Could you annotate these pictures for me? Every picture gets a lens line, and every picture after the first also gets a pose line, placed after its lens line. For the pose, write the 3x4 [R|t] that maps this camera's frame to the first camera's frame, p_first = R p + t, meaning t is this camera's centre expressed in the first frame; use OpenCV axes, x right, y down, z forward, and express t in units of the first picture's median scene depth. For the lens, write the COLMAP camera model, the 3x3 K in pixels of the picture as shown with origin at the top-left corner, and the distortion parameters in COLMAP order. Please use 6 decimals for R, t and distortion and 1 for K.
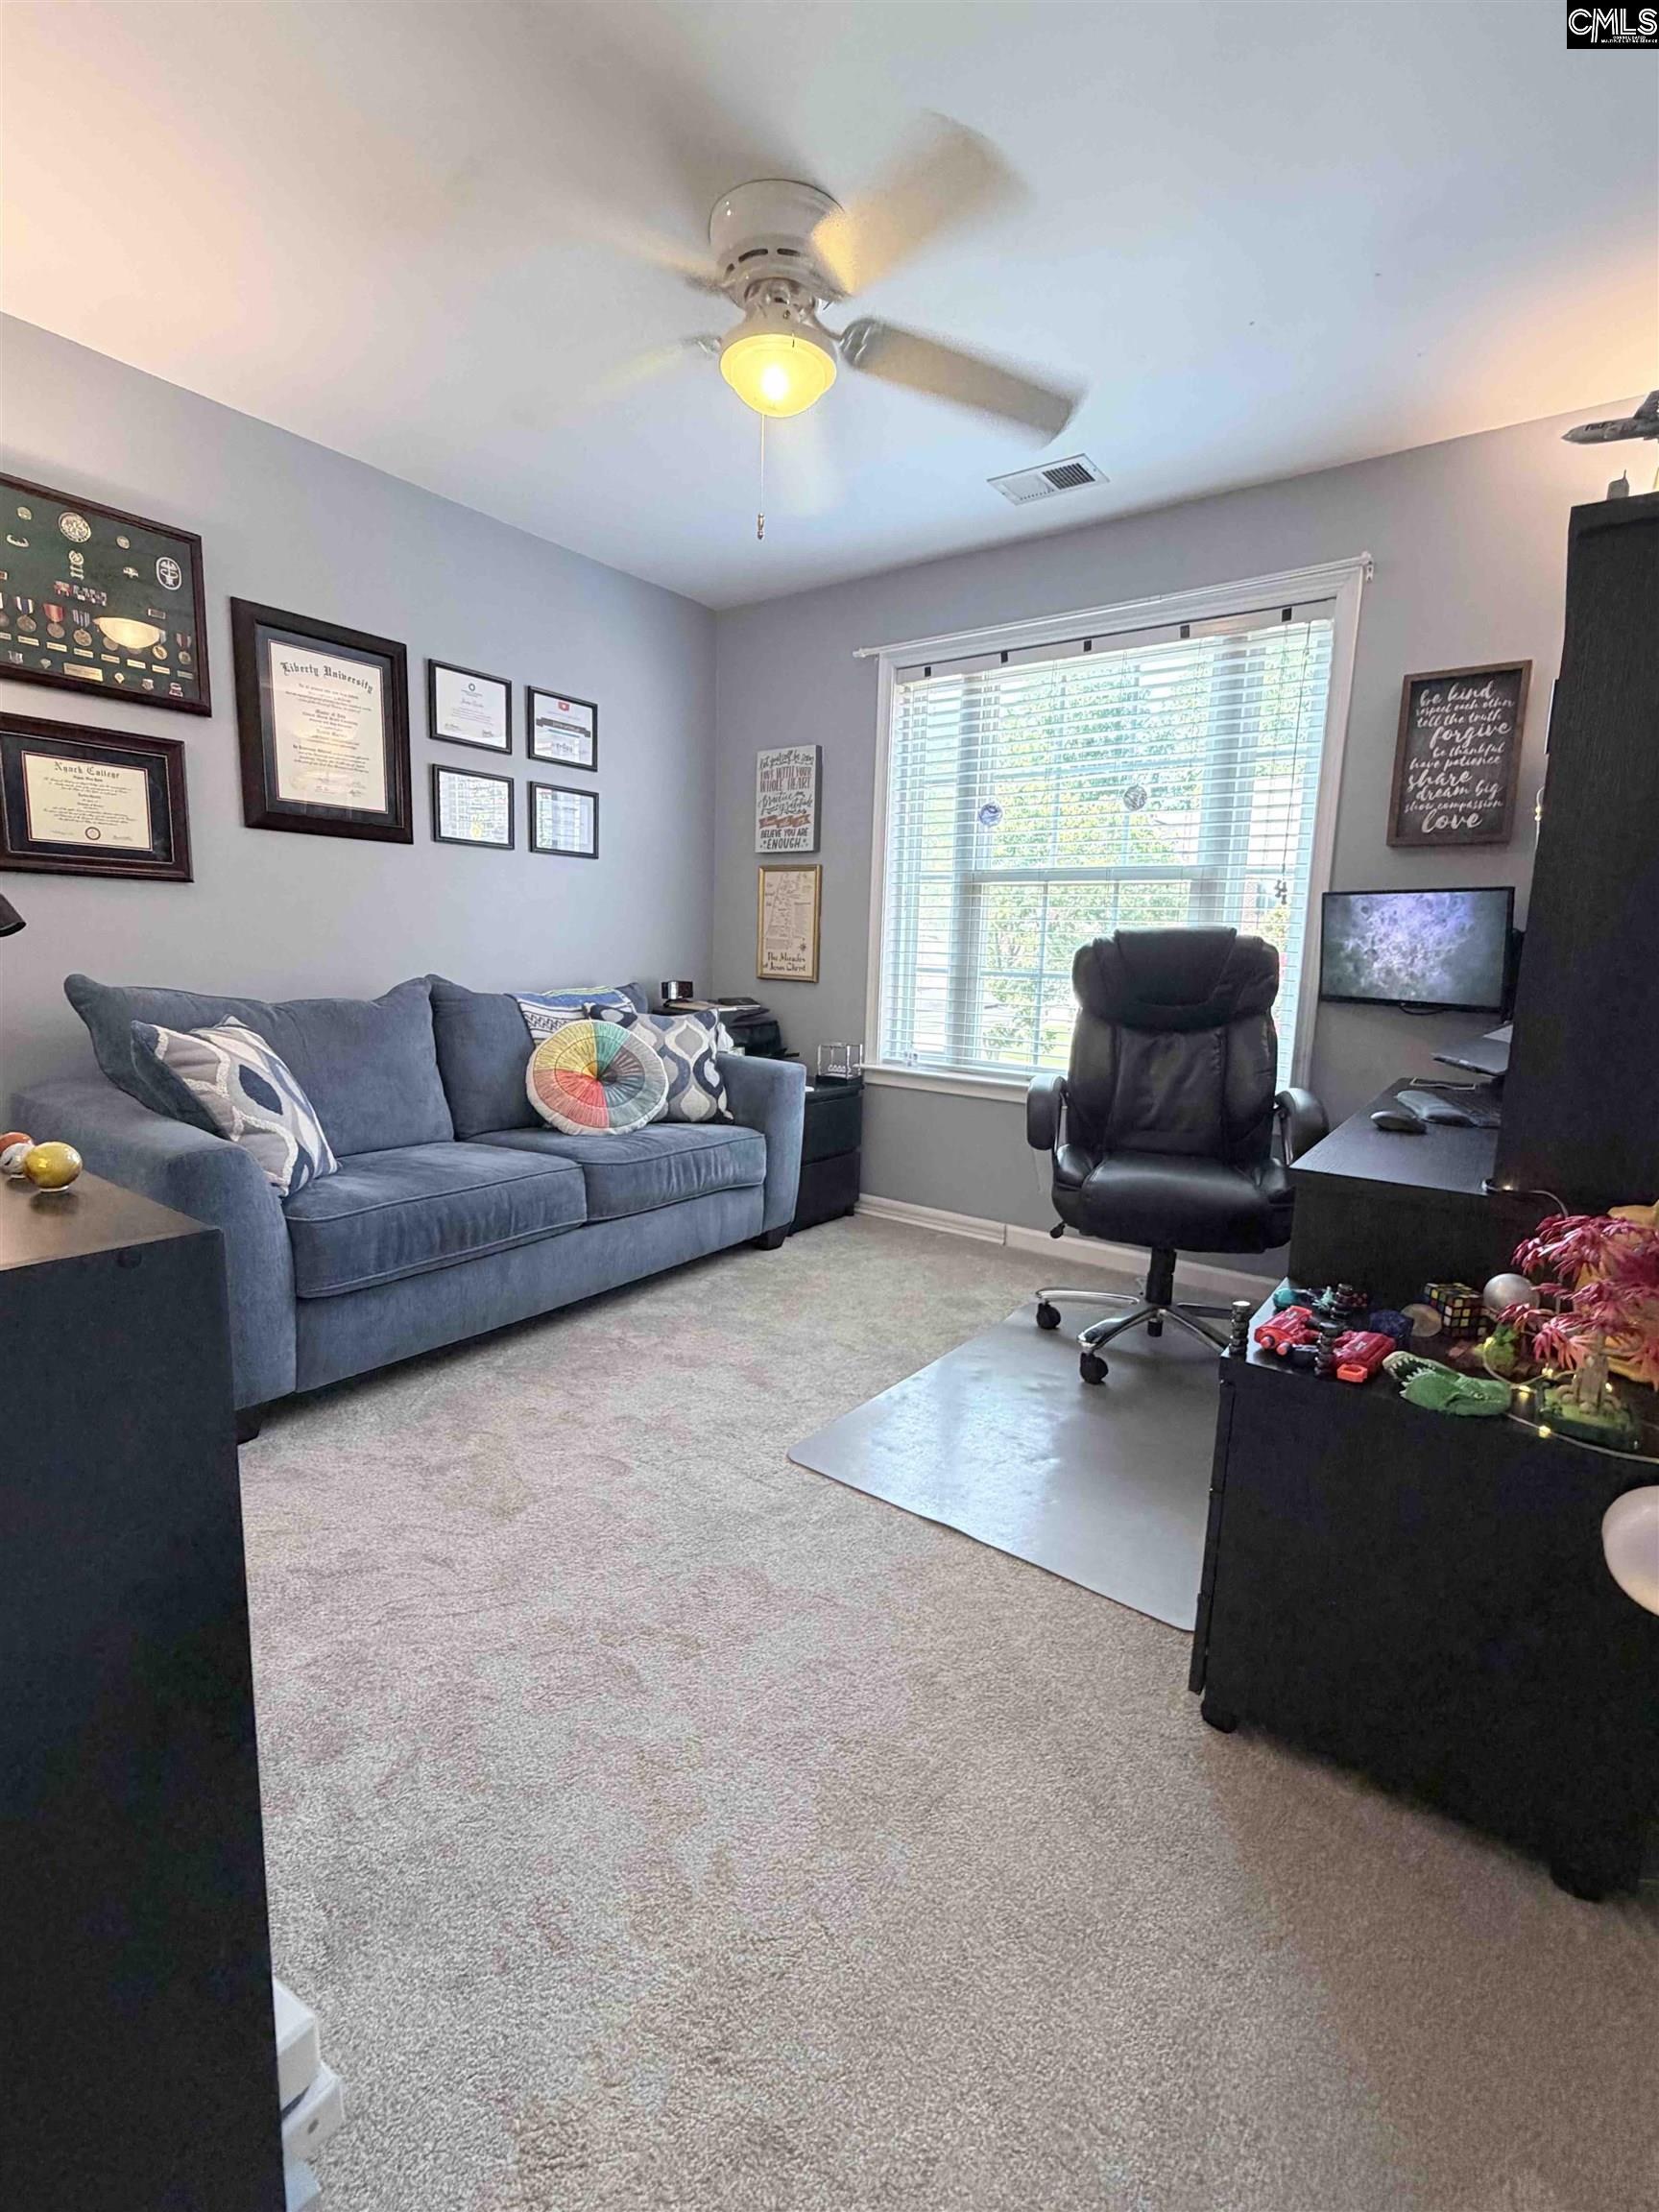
lens RADIAL K [[987.8, 0, 828.3], [0, 987.8, 1096.2], [0, 0, 1]] dist [-0.001224, 0.000443]
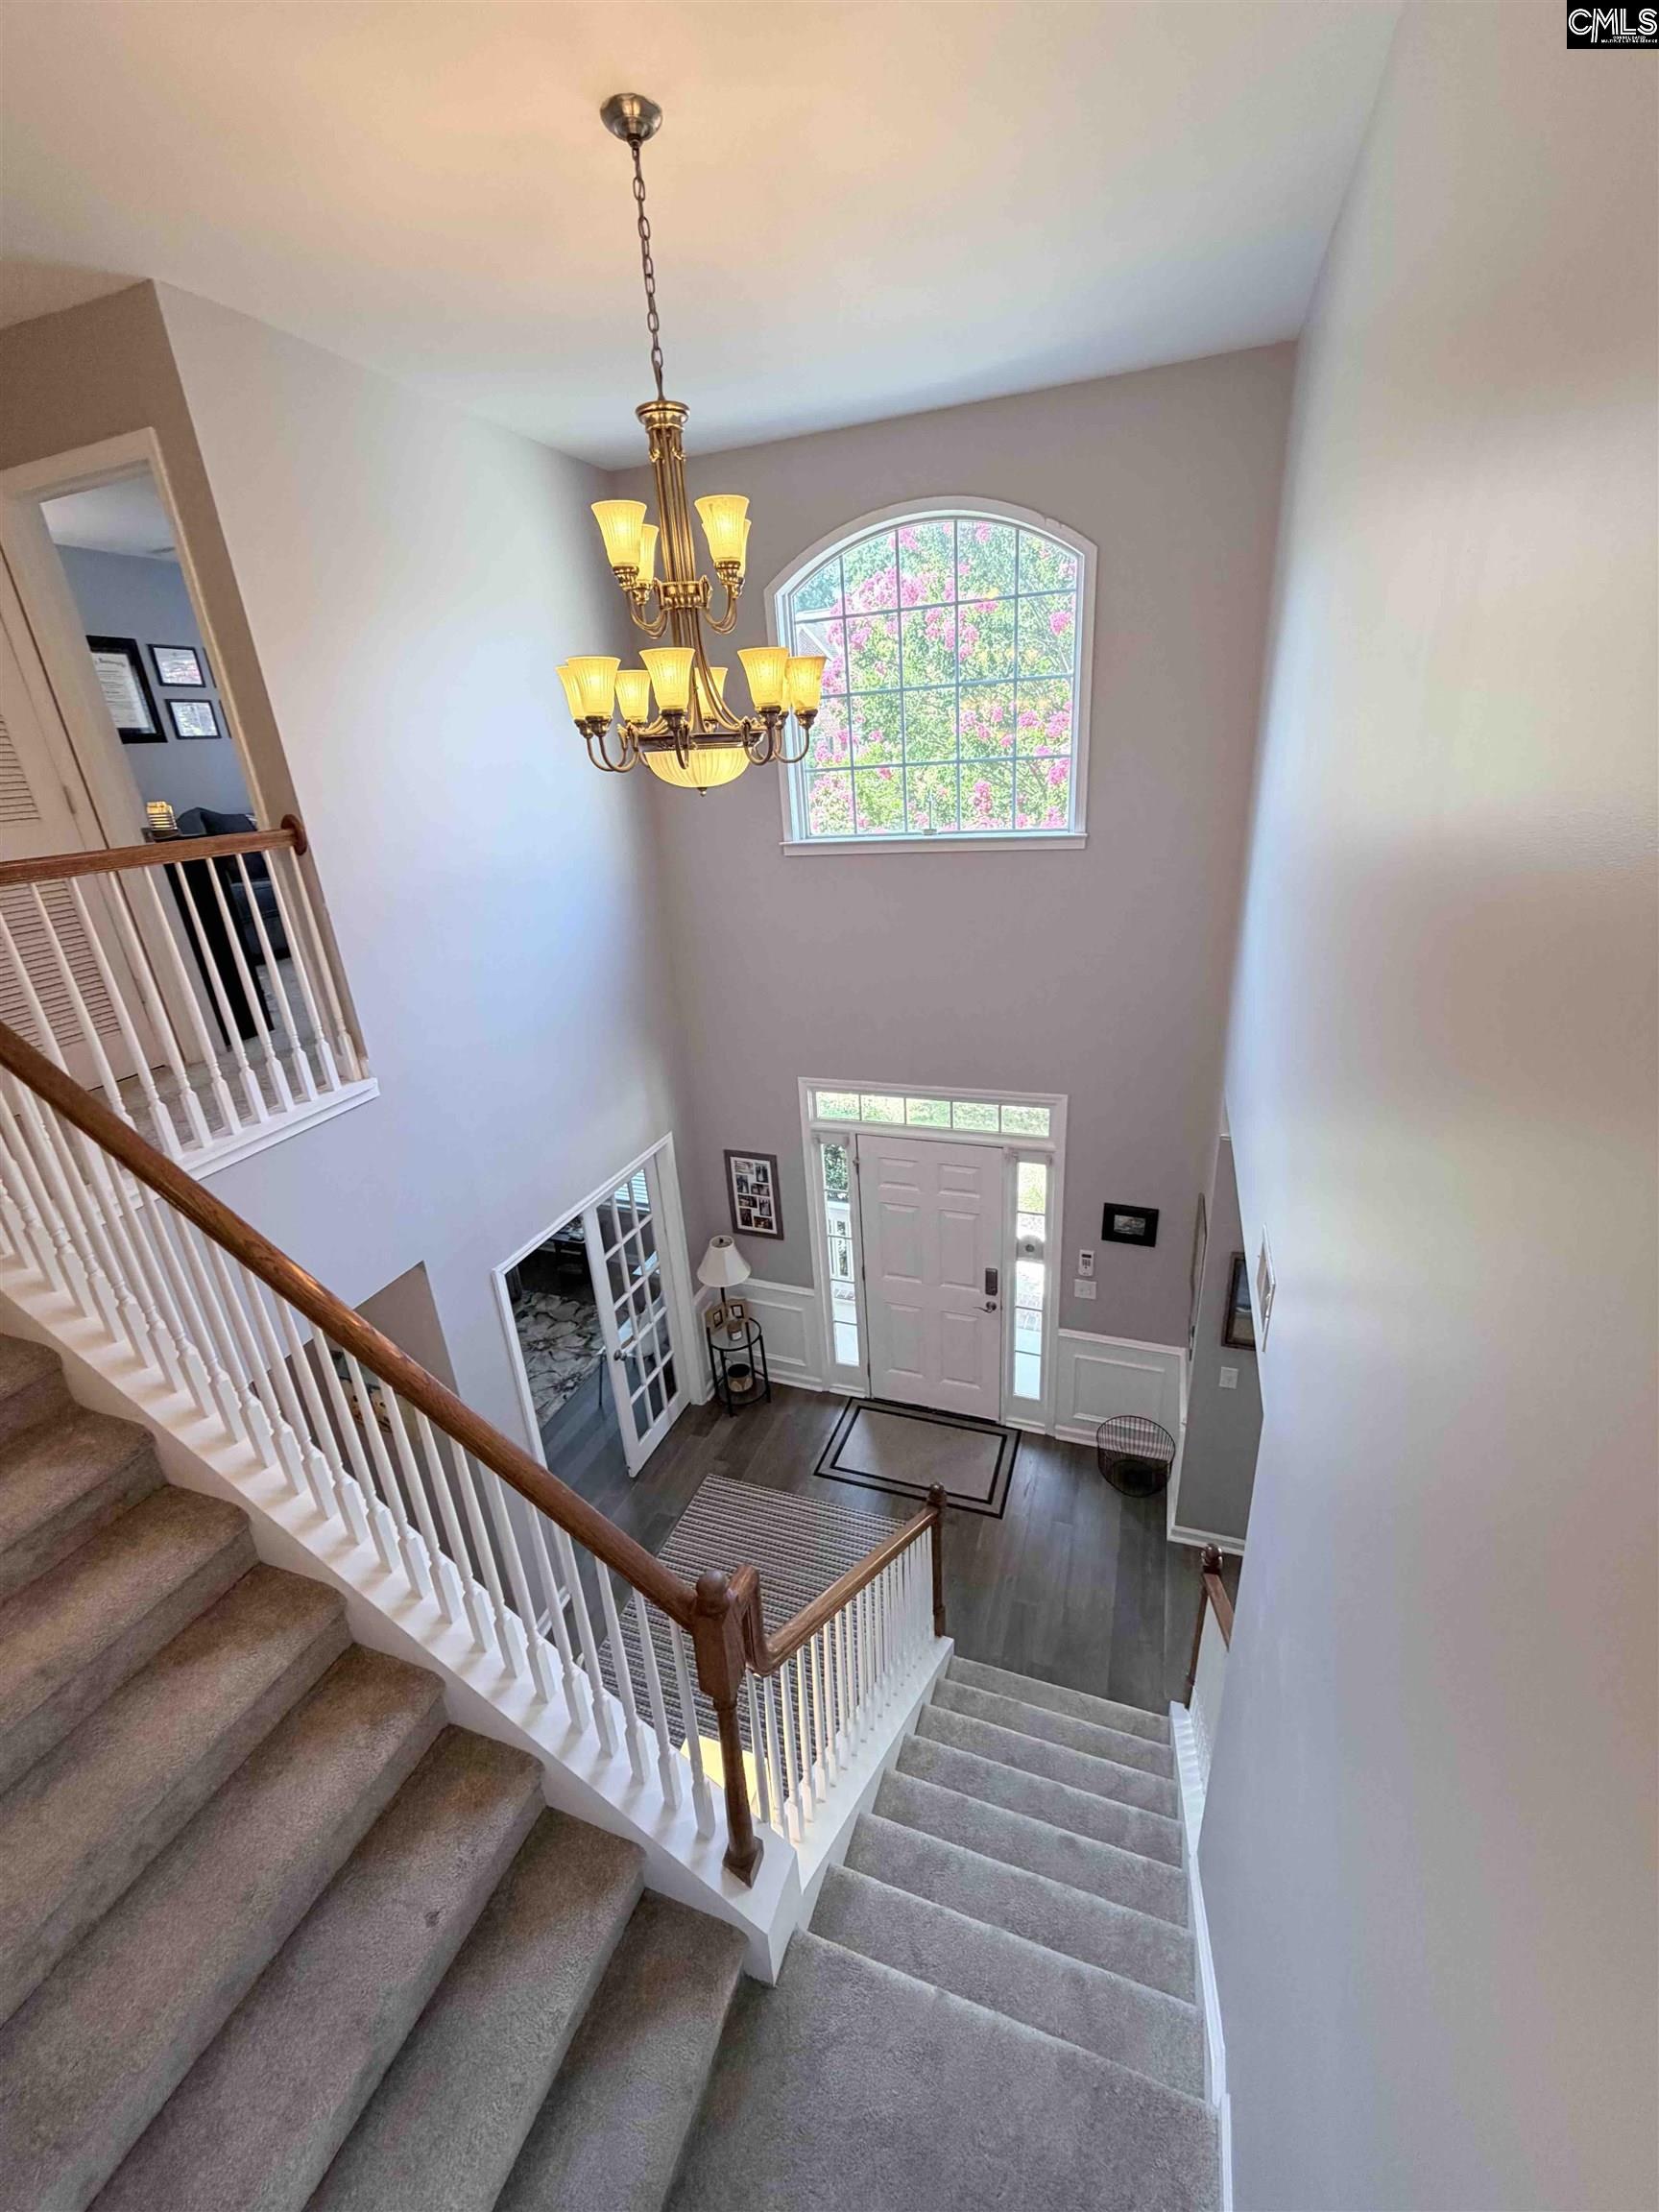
lens RADIAL K [[885.1, 0, 834.5], [0, 885.1, 1108.2], [0, 0, 1]] dist [-0.001603, 0.000525]
pose [[0.957459, -0.180116, 0.225458, 0.433629], [0.123428, 0.961830, 0.244230, 0.241622], [-0.260842, -0.206012, 0.943144, -1.529441]]
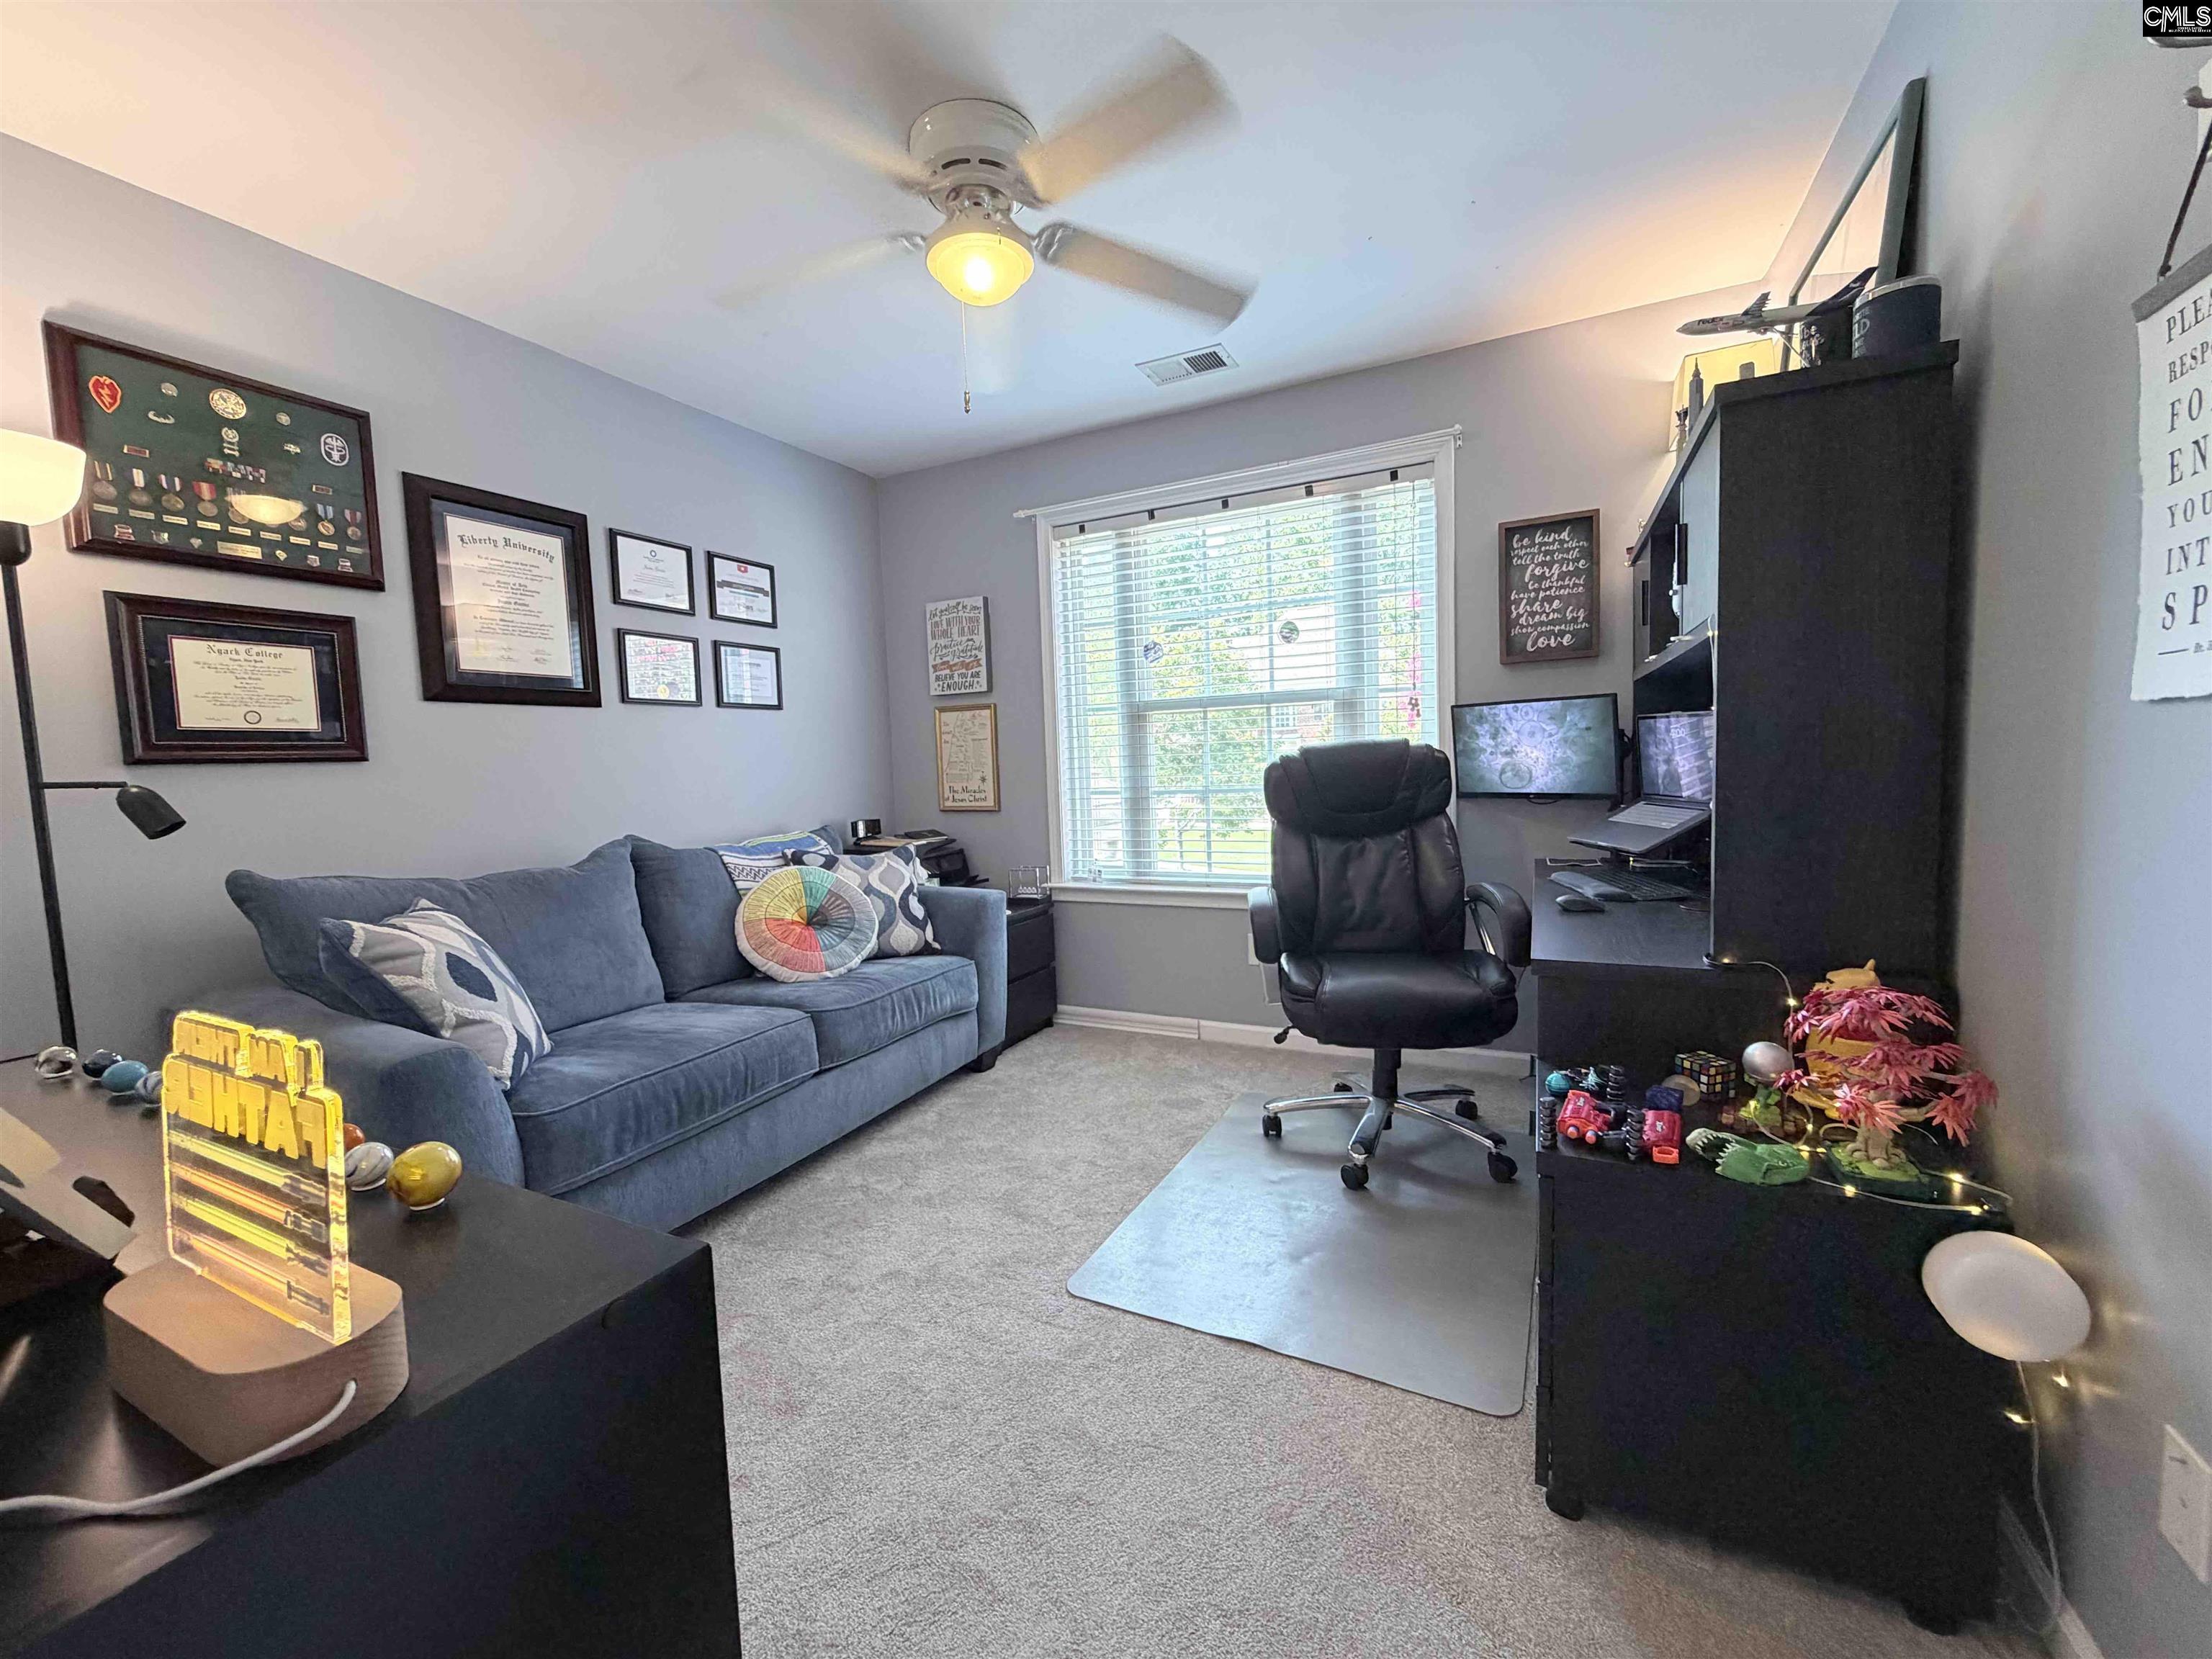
lens RADIAL K [[885.1, 0, 1097.0], [0, 885.1, 826.2], [0, 0, 1]] dist [-0.001603, 0.000525]
pose [[0.983649, -0.077473, 0.162583, -0.098943], [0.090302, 0.993231, -0.073055, -0.029035], [-0.155822, 0.086542, 0.983987, 0.056834]]
